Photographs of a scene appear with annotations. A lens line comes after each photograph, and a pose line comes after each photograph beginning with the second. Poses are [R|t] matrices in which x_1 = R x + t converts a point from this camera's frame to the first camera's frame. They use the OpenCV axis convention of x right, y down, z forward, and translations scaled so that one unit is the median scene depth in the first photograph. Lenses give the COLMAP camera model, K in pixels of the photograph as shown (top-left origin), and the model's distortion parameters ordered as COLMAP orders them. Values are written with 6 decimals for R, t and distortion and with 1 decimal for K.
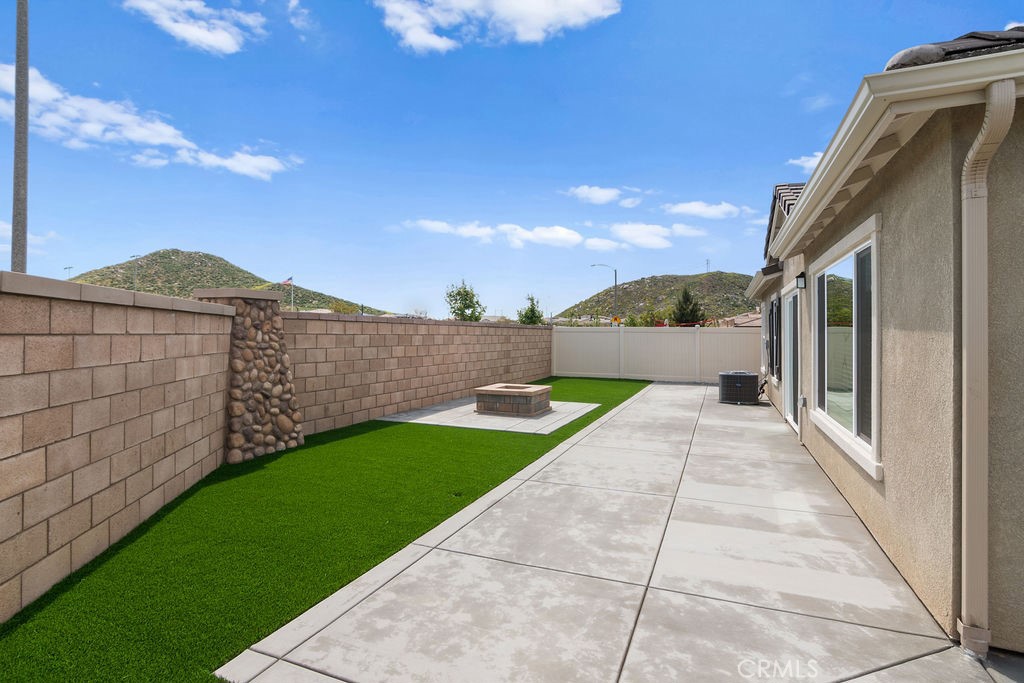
lens RADIAL K [[506.9, 0, 509.0], [0, 506.9, 331.3], [0, 0, 1]] dist [-0.030249, 0.010342]
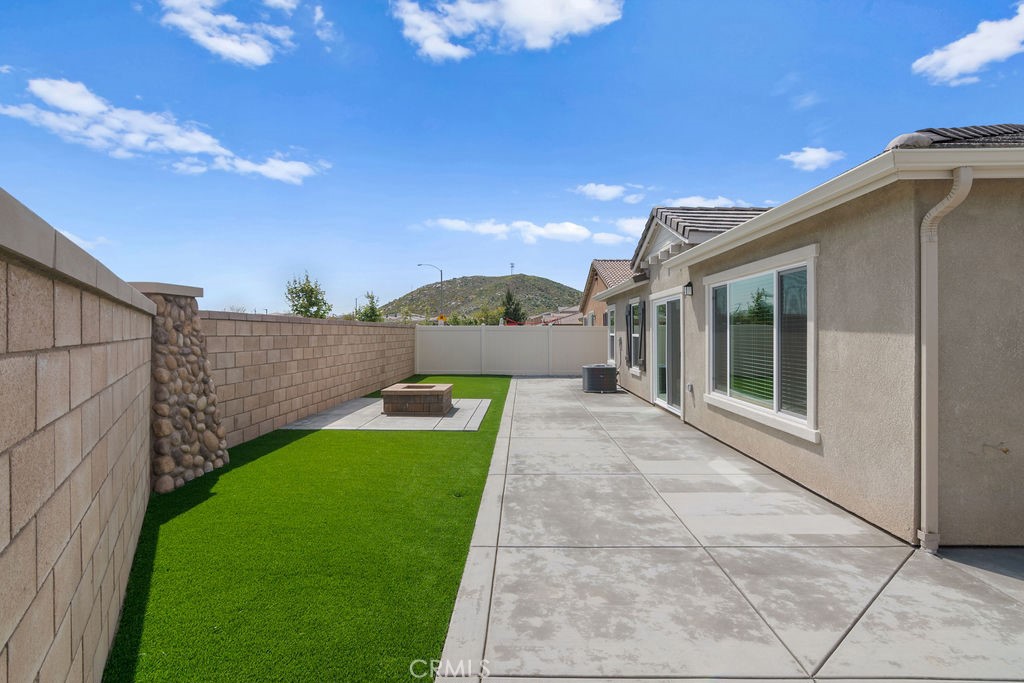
lens RADIAL K [[494.8, 0, 509.1], [0, 494.8, 332.8], [0, 0, 1]] dist [-0.028958, 0.009330]
pose [[0.934682, -0.006849, 0.355419, -0.287844], [0.004187, 0.999957, 0.008258, -0.006826], [-0.355460, -0.006231, 0.934671, 0.038436]]
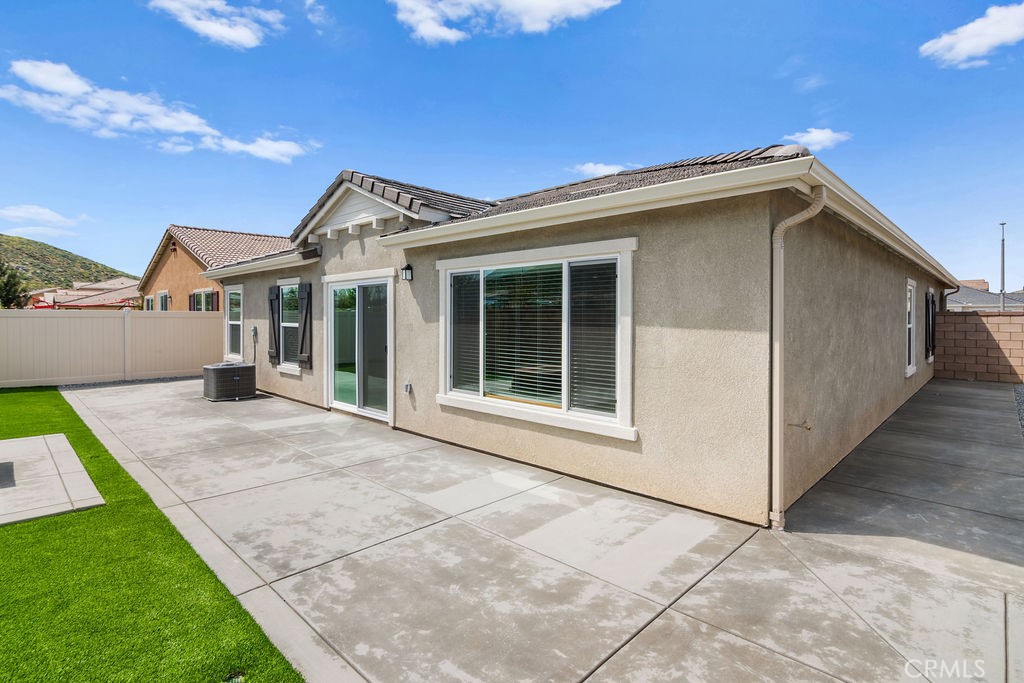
lens RADIAL K [[507.6, 0, 502.6], [0, 507.6, 316.0], [0, 0, 1]] dist [-0.029988, 0.009823]
pose [[0.381732, -0.004328, 0.924263, -0.359718], [-0.004870, 0.999966, 0.006694, -0.021373], [-0.924260, -0.007056, 0.381698, 0.471399]]
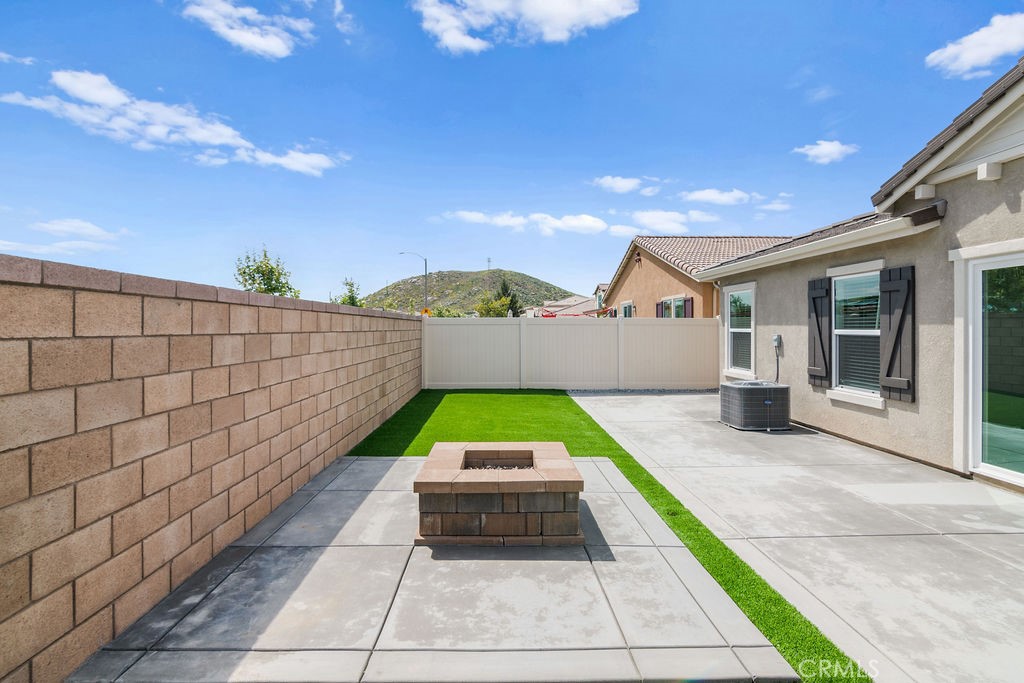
lens RADIAL K [[506.9, 0, 509.0], [0, 506.9, 331.3], [0, 0, 1]] dist [-0.030249, 0.010342]
pose [[0.919826, -0.010174, 0.392195, -0.241054], [0.004618, 0.999875, 0.015108, 0.000325], [-0.392300, -0.012085, 0.919758, 1.045465]]
